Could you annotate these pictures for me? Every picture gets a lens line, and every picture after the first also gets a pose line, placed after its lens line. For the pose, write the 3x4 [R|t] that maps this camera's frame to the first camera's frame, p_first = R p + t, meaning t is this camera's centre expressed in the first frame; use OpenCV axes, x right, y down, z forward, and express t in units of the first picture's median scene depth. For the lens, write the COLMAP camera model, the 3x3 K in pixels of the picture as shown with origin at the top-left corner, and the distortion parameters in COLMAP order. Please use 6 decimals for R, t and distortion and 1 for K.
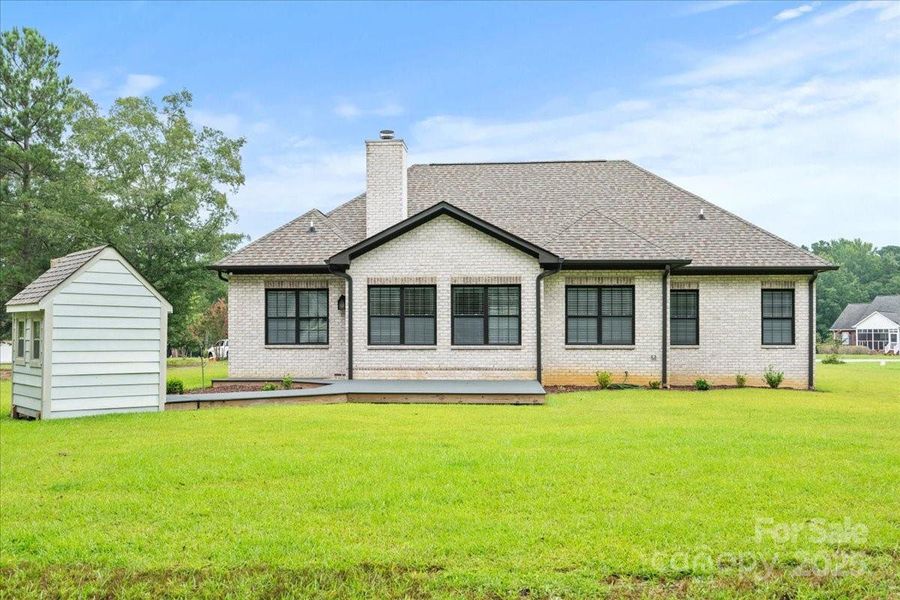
lens RADIAL K [[804.5, 0, 450.0], [0, 804.5, 300.0], [0, 0, 1]] dist [0.005926, 0.003772]
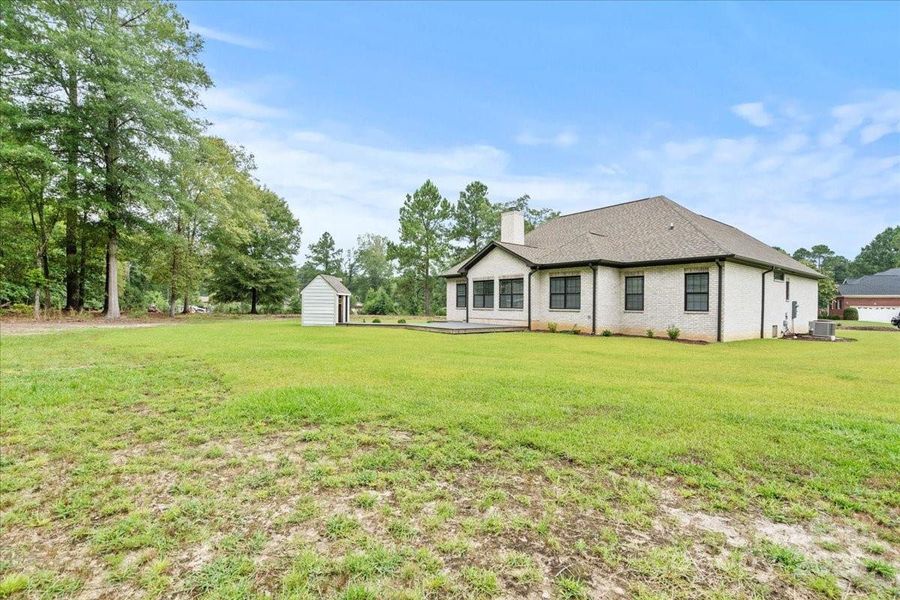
lens RADIAL K [[407.4, 0, 461.6], [0, 407.4, 299.8], [0, 0, 1]] dist [-0.000666, 0.000106]
pose [[0.671306, -0.002665, -0.741176, 0.730905], [0.024122, 0.999542, 0.018255, 0.012238], [0.740788, -0.030133, 0.671063, 0.204105]]
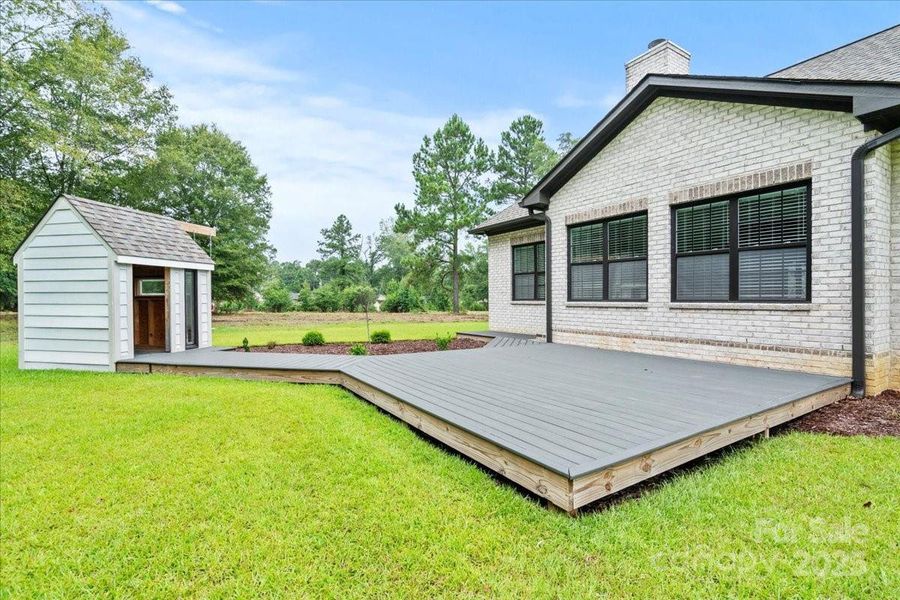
lens RADIAL K [[407.4, 0, 461.6], [0, 407.4, 299.8], [0, 0, 1]] dist [-0.000666, 0.000106]
pose [[0.604529, 0.001556, -0.796581, 0.156165], [0.038820, 0.998752, 0.031411, 0.038092], [0.795636, -0.049912, 0.603715, 0.674449]]
